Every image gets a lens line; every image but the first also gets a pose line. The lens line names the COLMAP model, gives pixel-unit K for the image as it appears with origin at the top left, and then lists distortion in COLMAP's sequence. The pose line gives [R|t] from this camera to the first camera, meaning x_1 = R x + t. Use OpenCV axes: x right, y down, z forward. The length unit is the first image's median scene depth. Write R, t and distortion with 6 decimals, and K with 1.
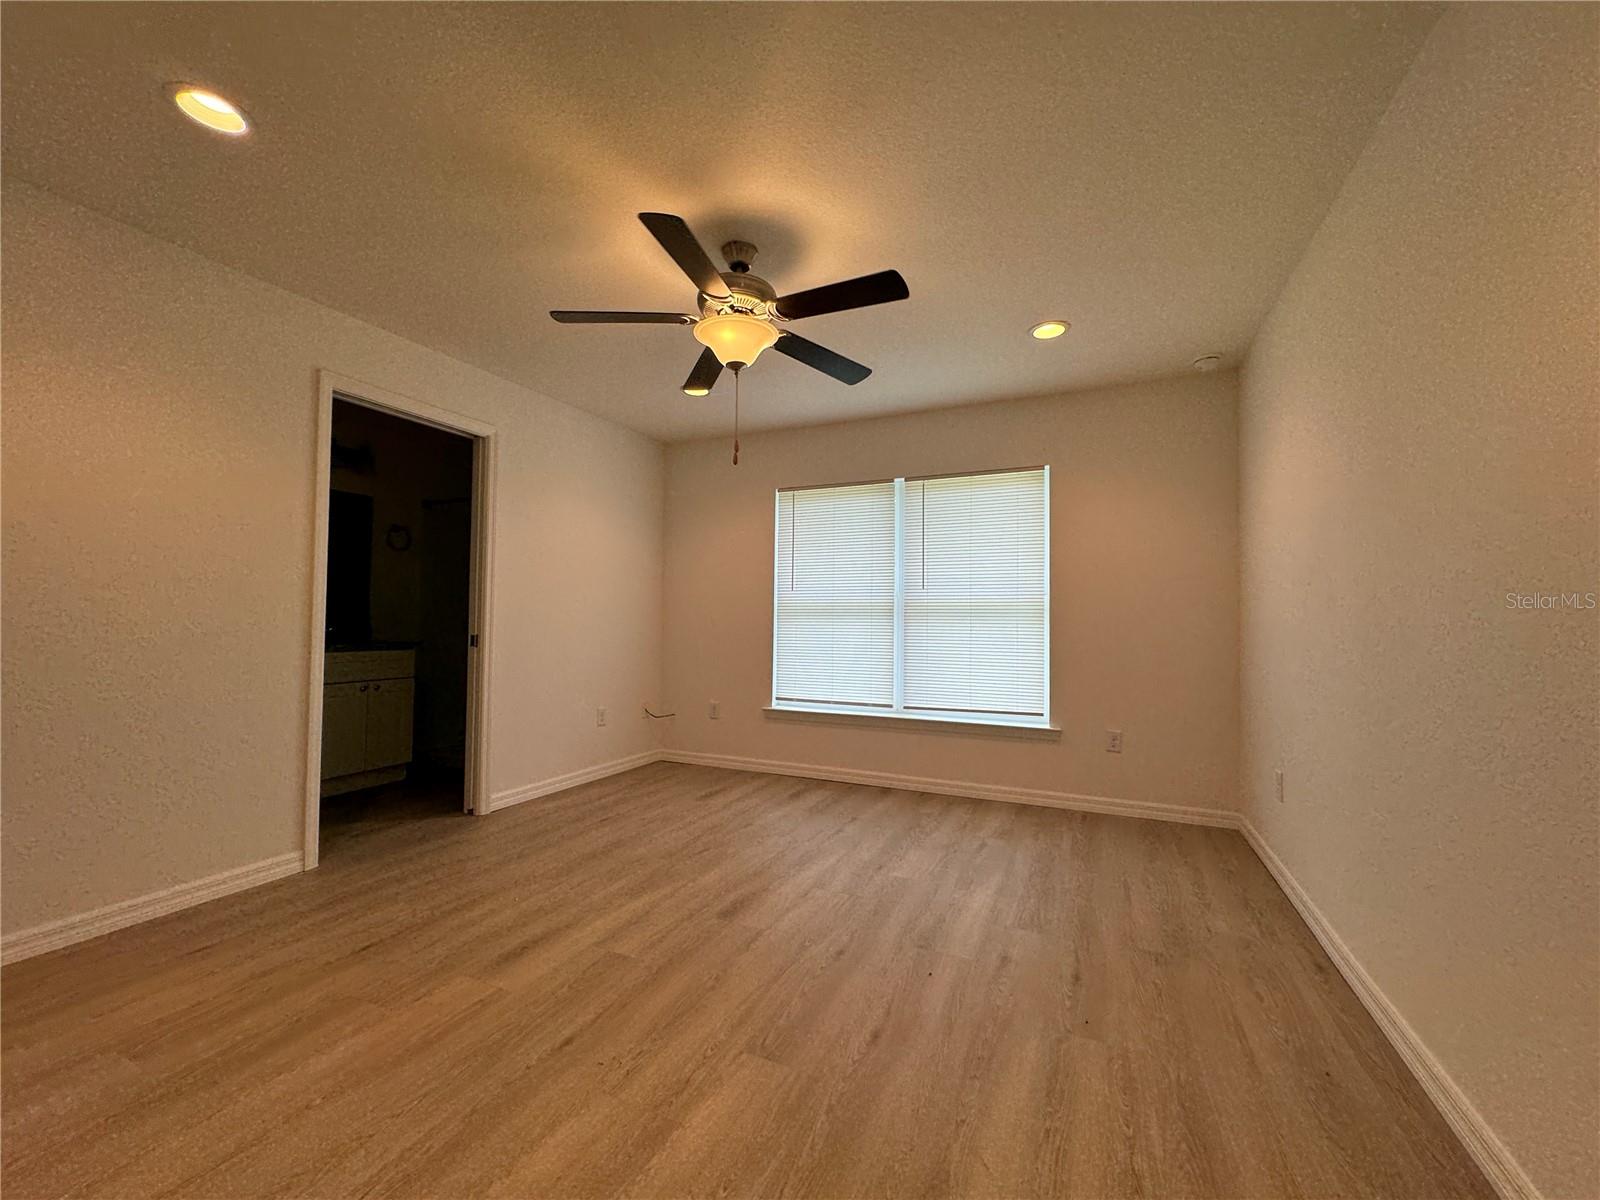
lens RADIAL K [[636.1, 0, 808.5], [0, 636.1, 597.5], [0, 0, 1]] dist [-0.006442, 0.001013]
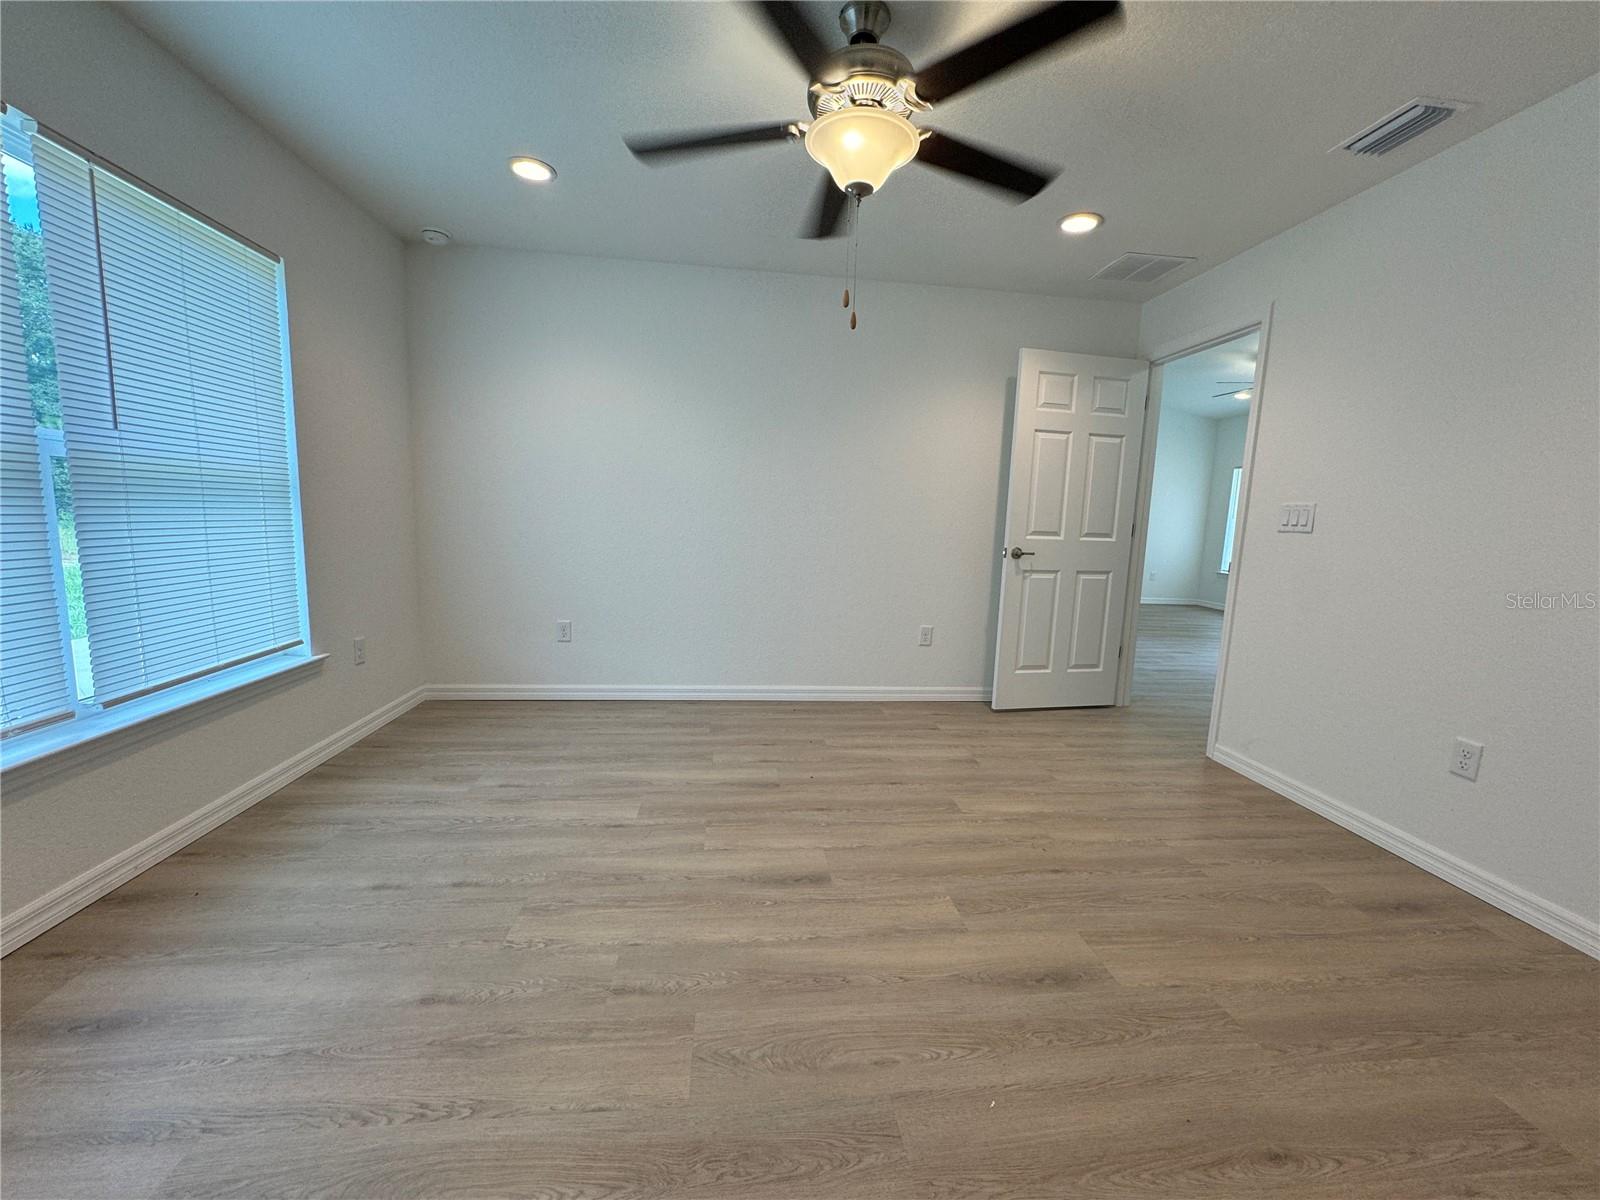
lens RADIAL K [[636.1, 0, 800.5], [0, 636.1, 599.7], [0, 0, 1]] dist [-0.006442, 0.001013]
pose [[-0.496076, -0.143481, 0.856342, -0.726522], [-0.073403, 0.989652, 0.123295, 0.022560], [-0.865171, -0.001694, -0.501475, 1.327157]]
